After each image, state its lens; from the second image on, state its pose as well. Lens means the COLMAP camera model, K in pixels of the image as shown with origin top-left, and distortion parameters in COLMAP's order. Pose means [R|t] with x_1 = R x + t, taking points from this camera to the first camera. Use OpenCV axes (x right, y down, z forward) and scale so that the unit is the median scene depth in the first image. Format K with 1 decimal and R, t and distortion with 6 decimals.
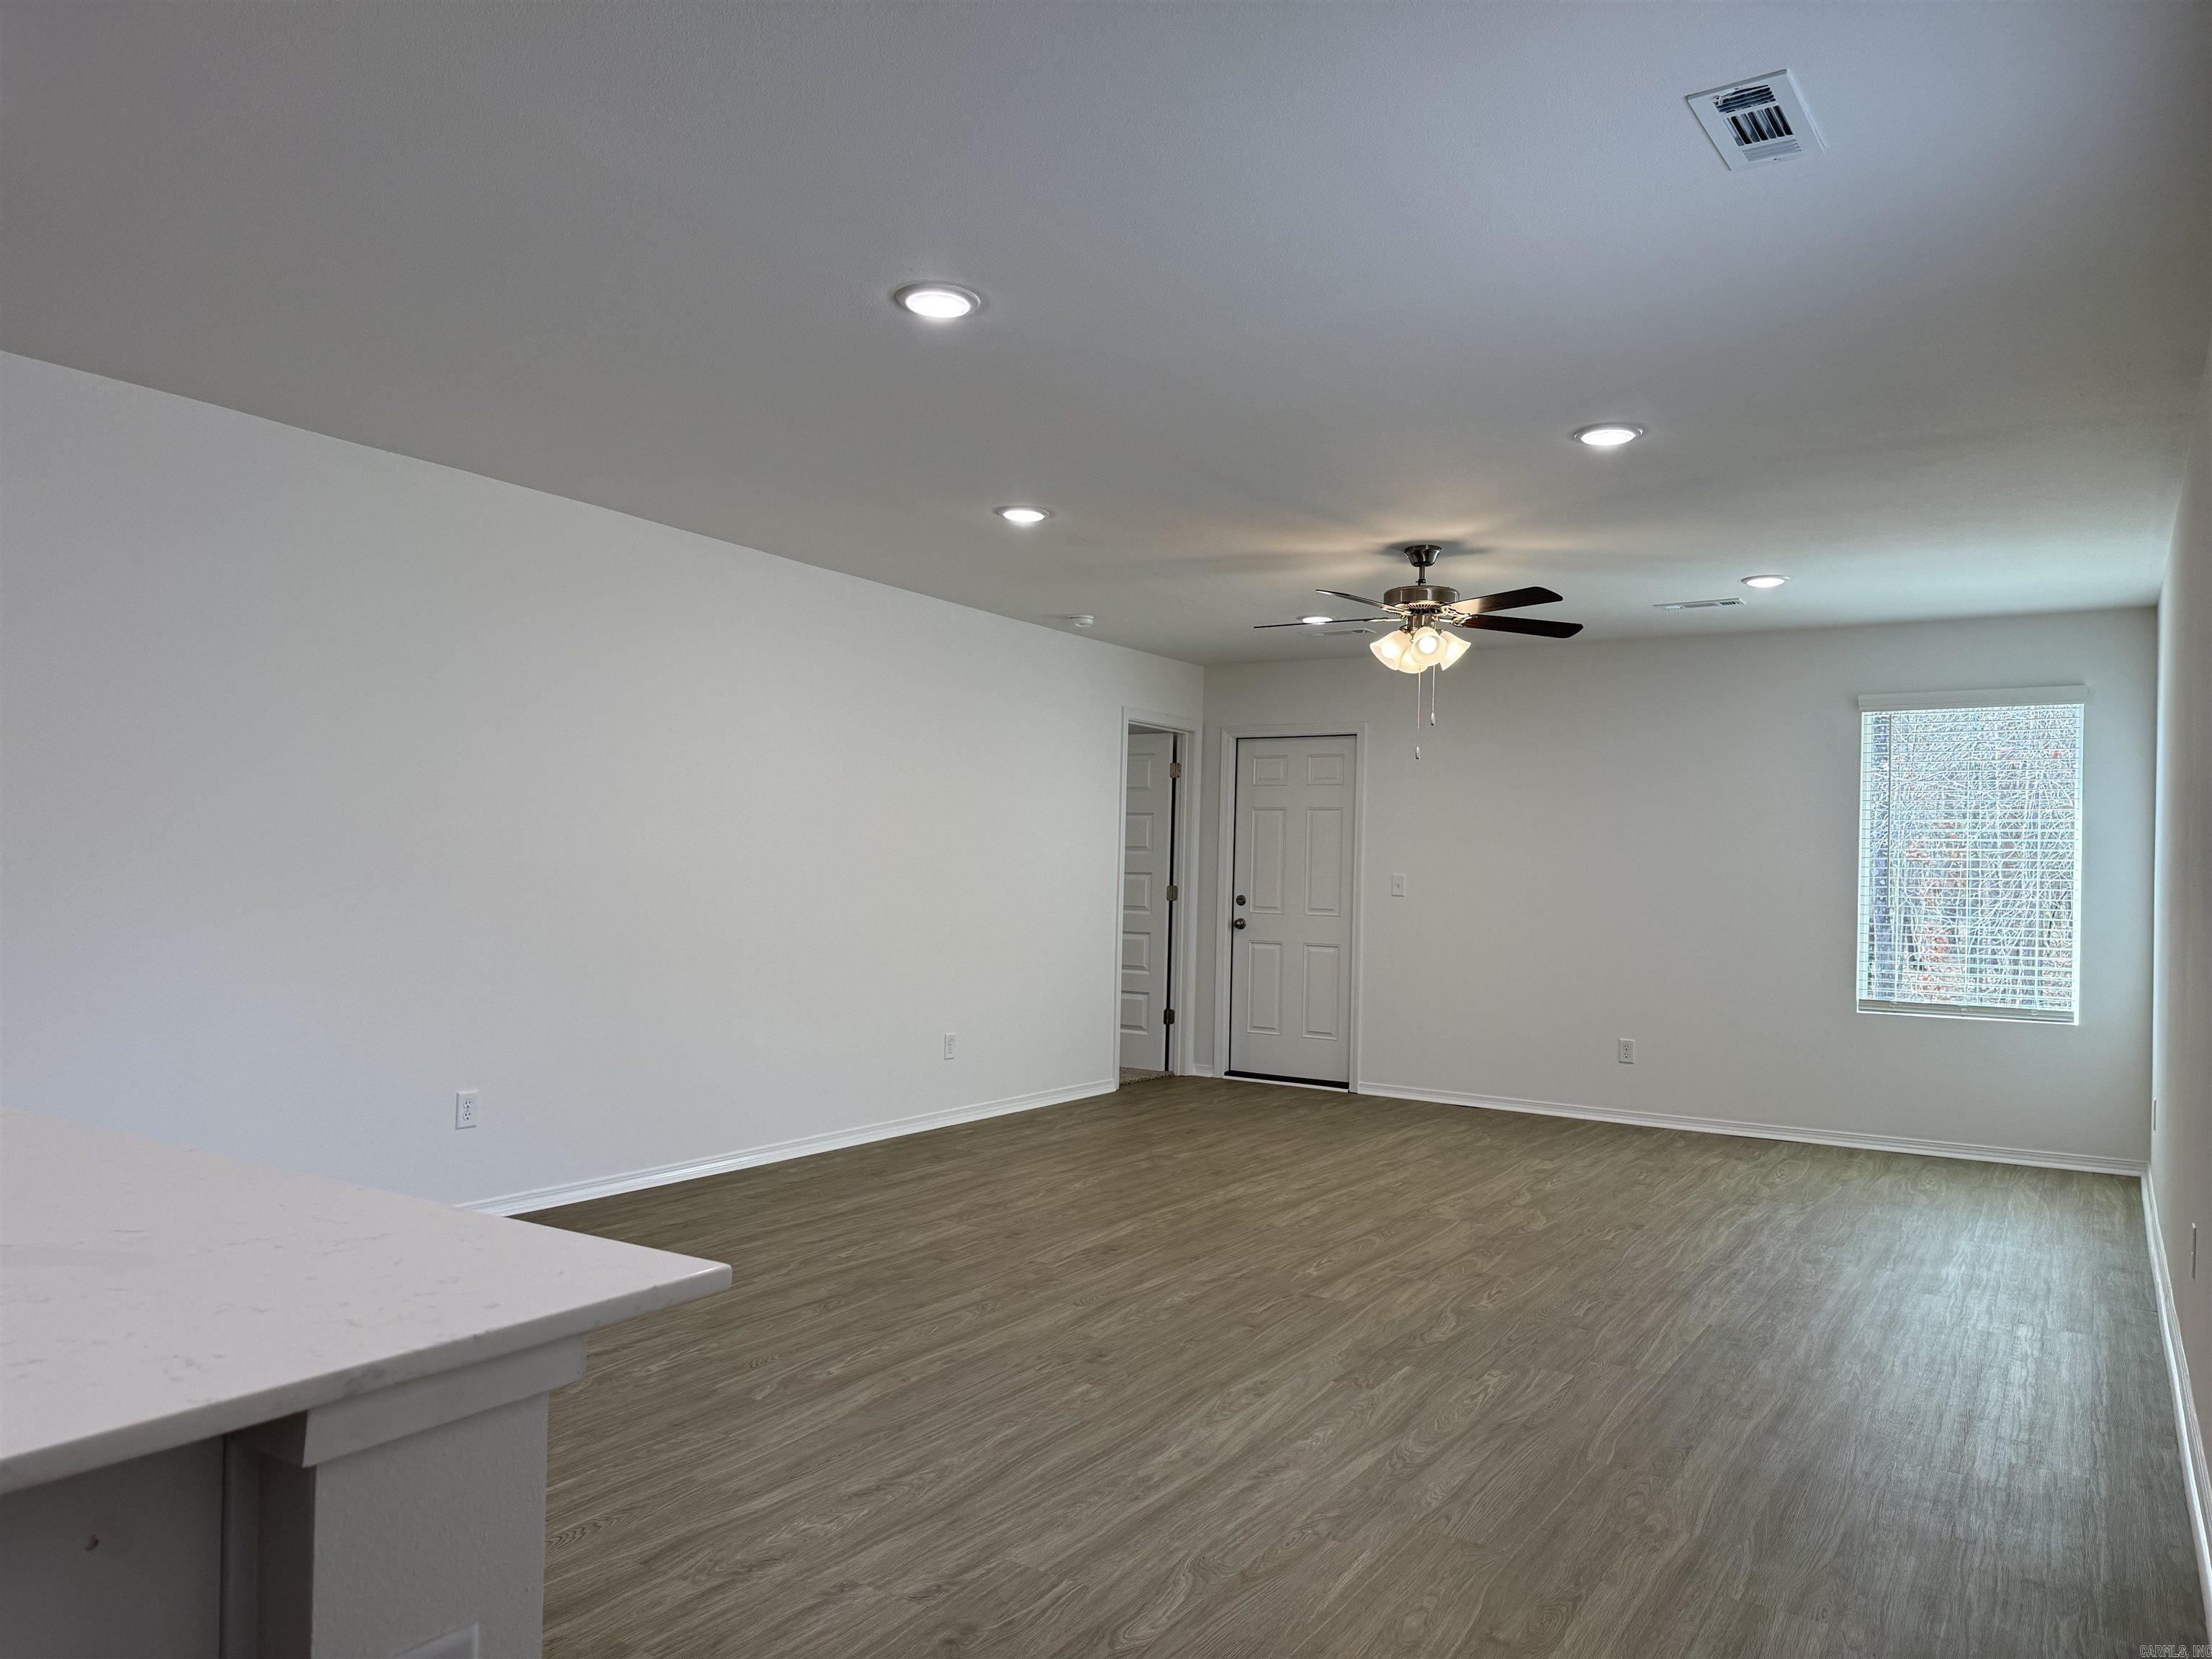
lens RADIAL K [[1458.6, 0, 1106.0], [0, 1458.6, 829.5], [0, 0, 1]] dist [0.000290, 0.000620]
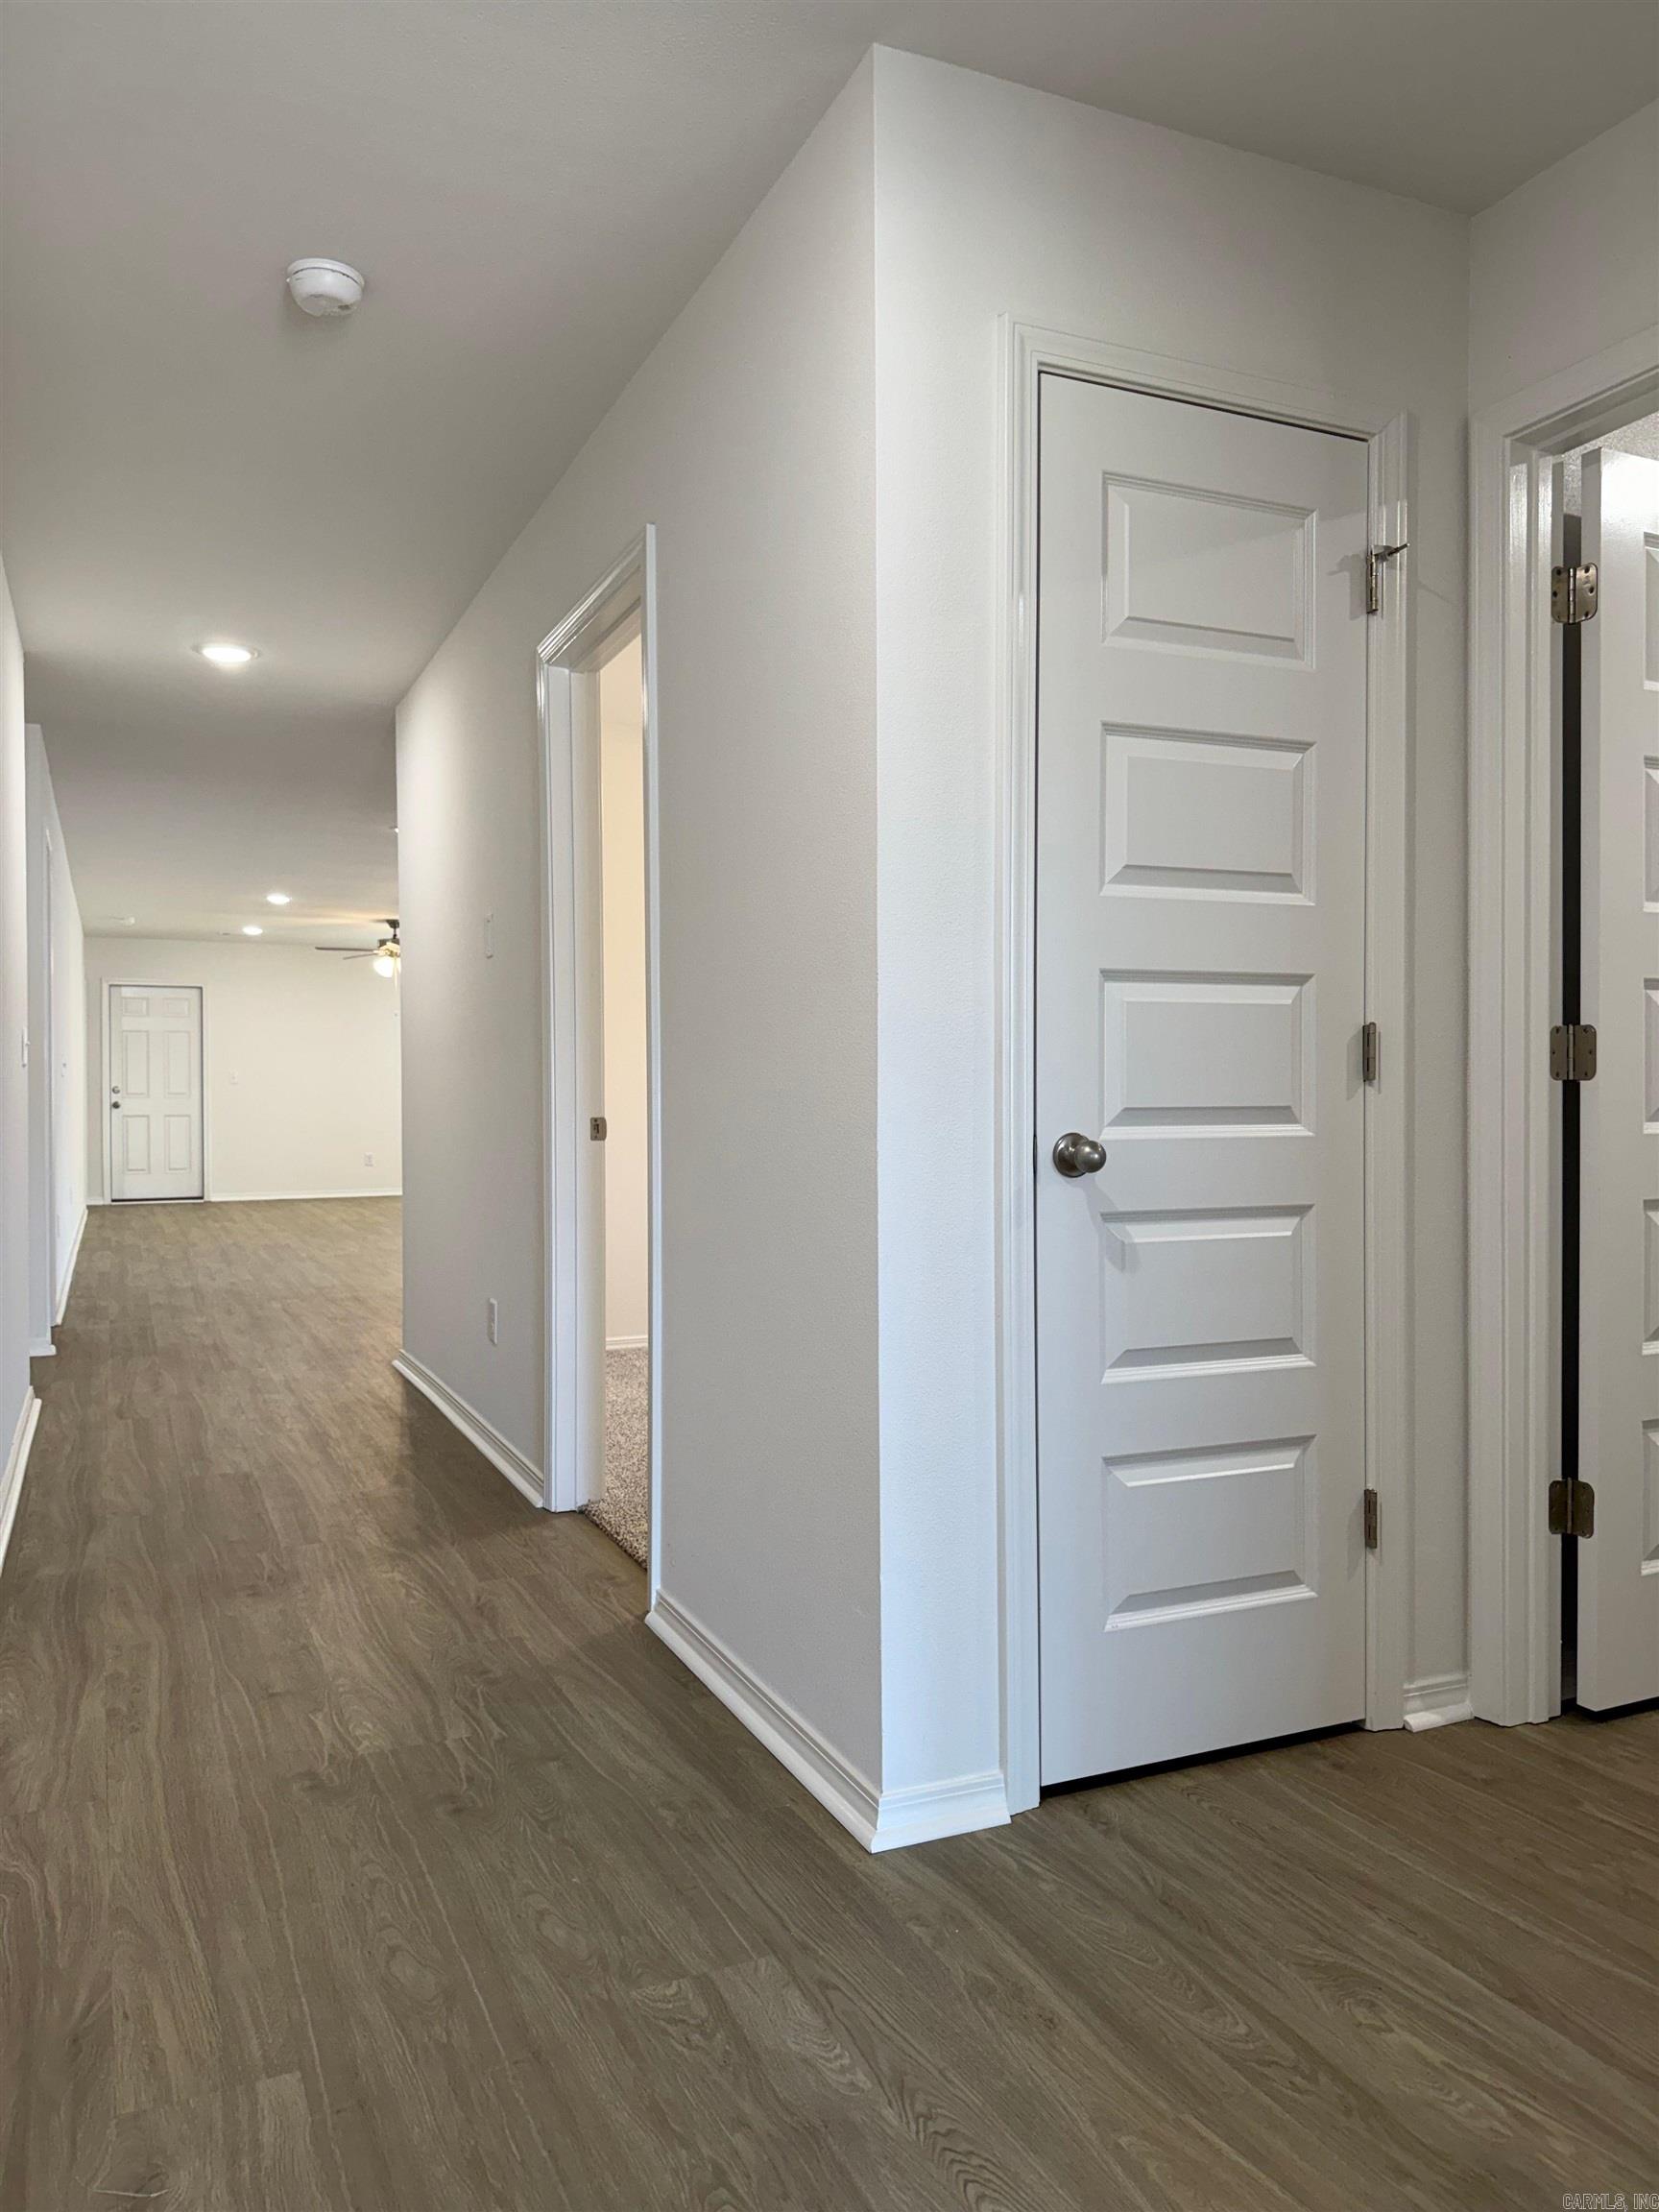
lens RADIAL K [[1550.6, 0, 829.5], [0, 1550.6, 1106.0], [0, 0, 1]] dist [0.003337, -0.000021]
pose [[0.527381, -0.037452, 0.848803, -0.966338], [-0.004660, 0.998885, 0.046969, -0.016386], [-0.849616, -0.028726, 0.526619, -0.545313]]
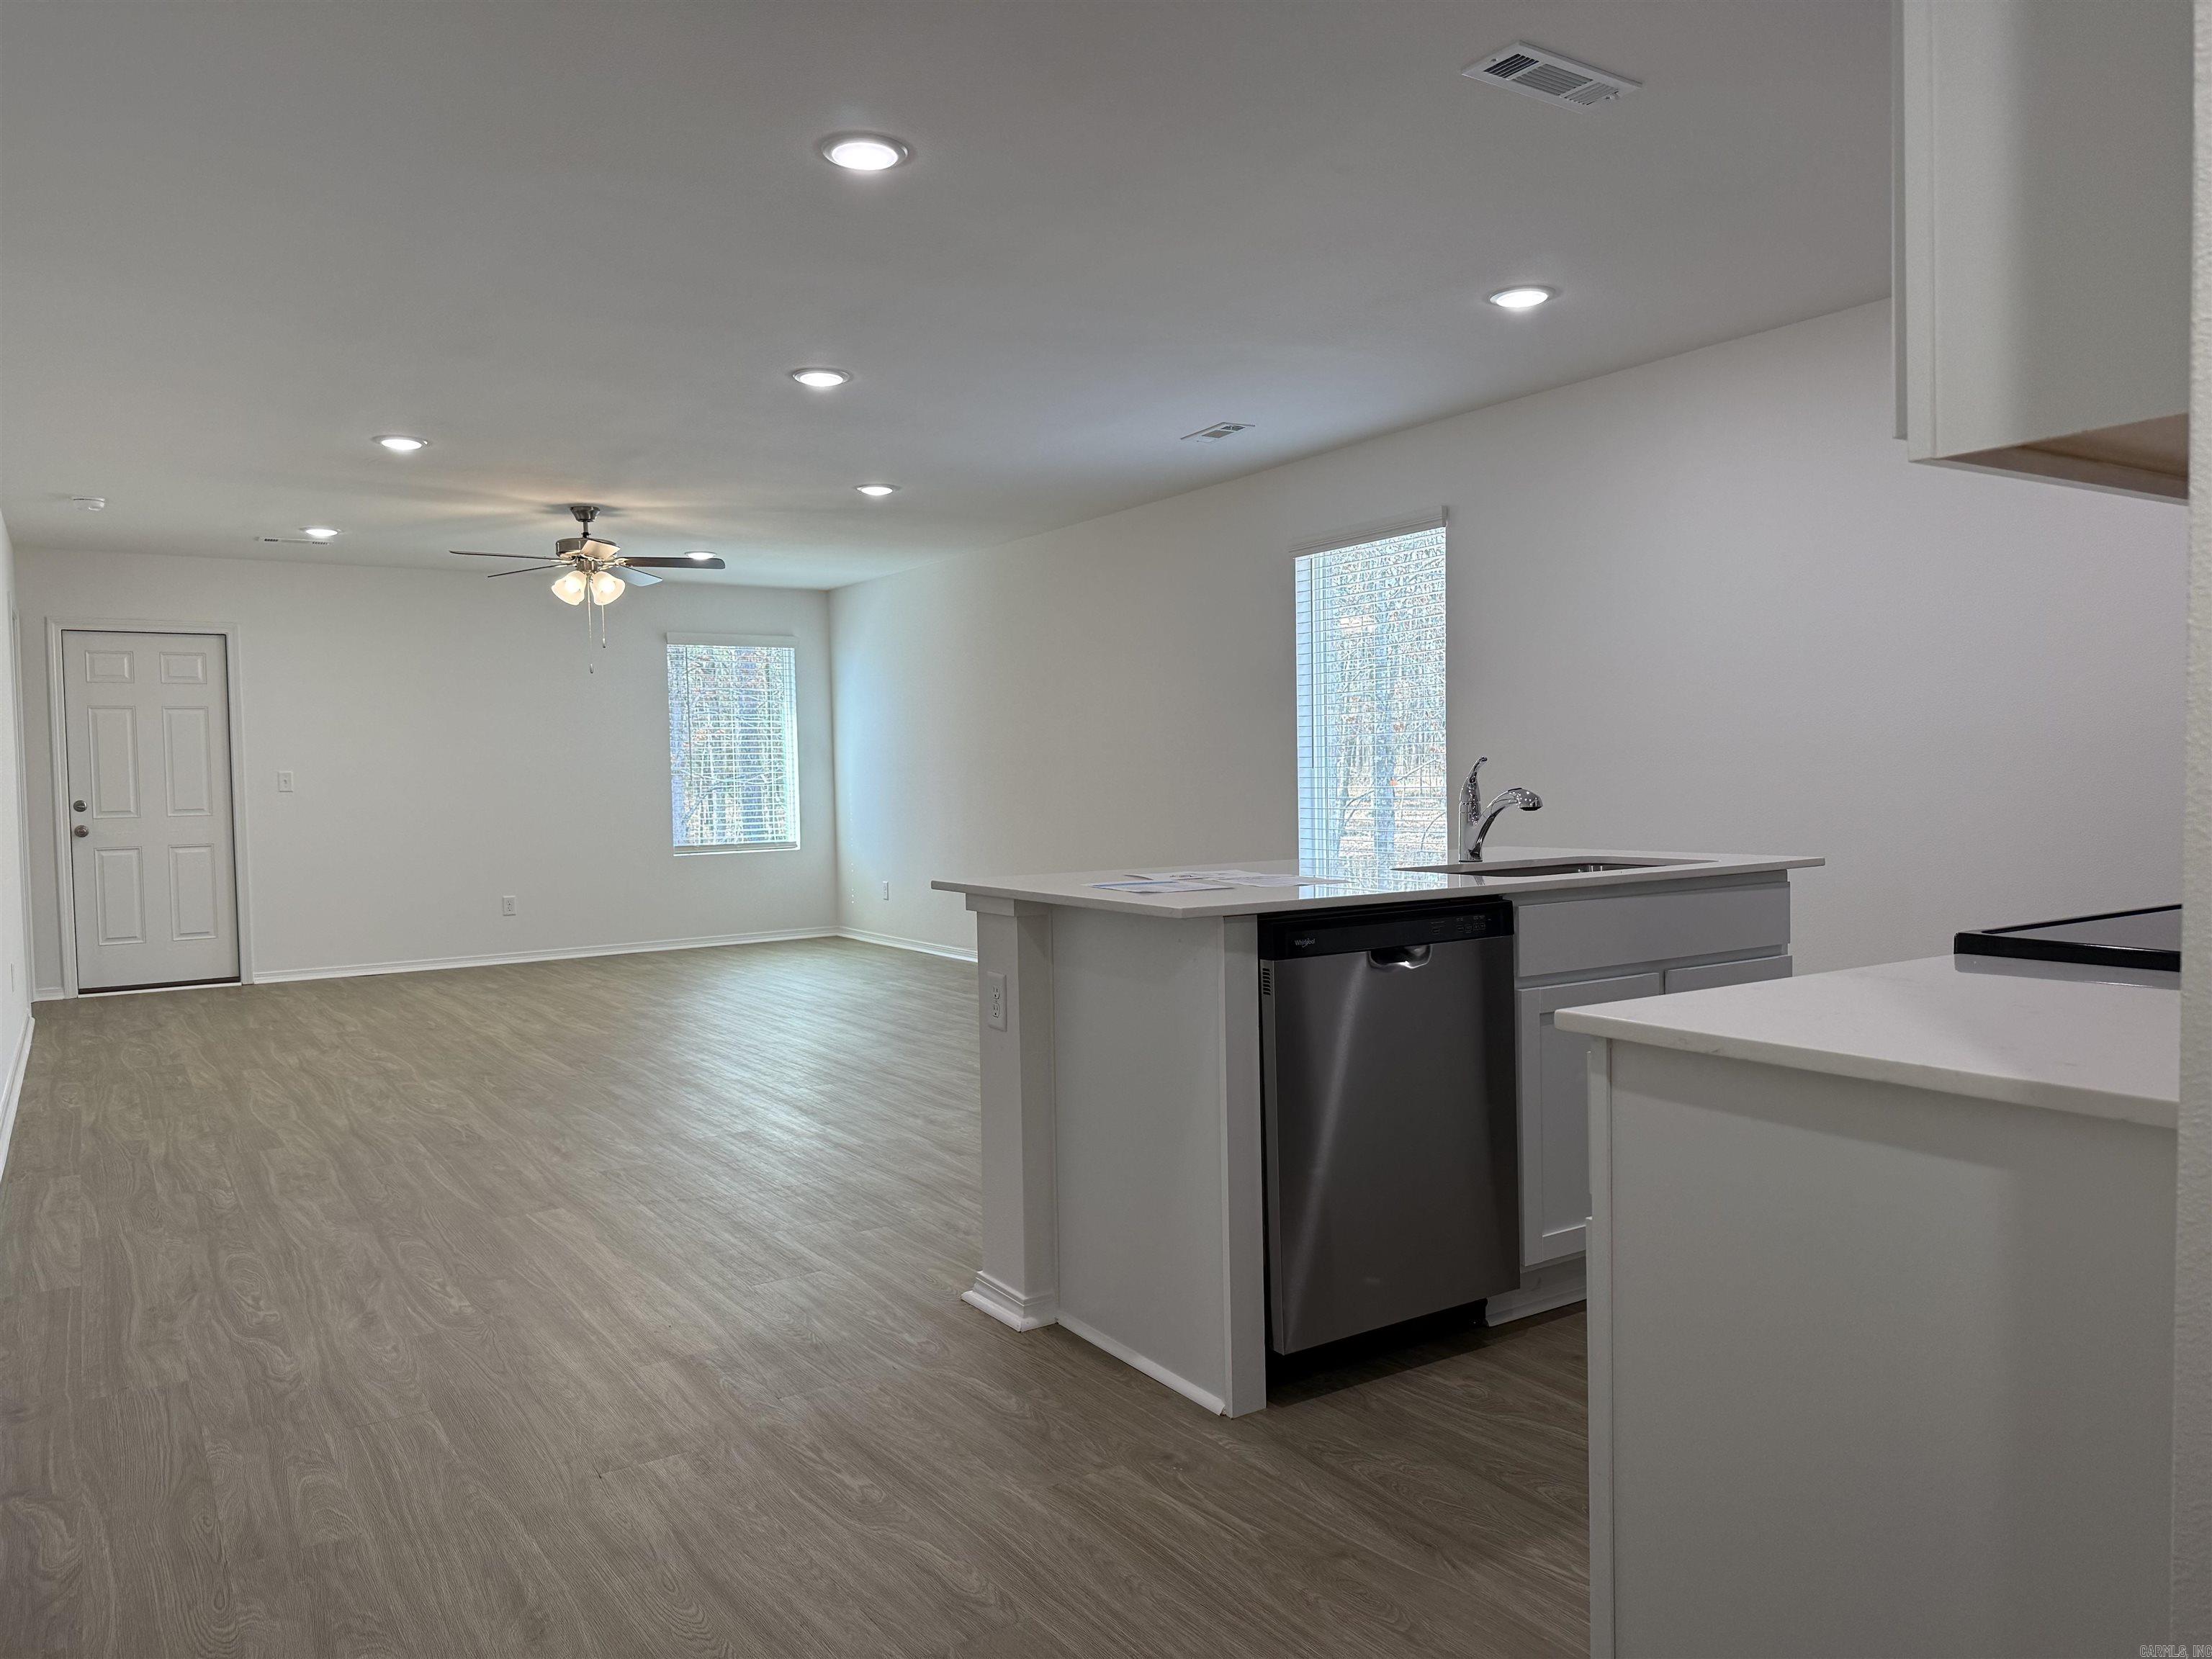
lens RADIAL K [[1550.6, 0, 1075.8], [0, 1550.6, 836.3], [0, 0, 1]] dist [0.003337, -0.000021]
pose [[0.405439, -0.067169, 0.911651, -0.588604], [0.008256, 0.997525, 0.069825, 0.004102], [-0.914085, -0.020783, 0.404991, 0.021824]]
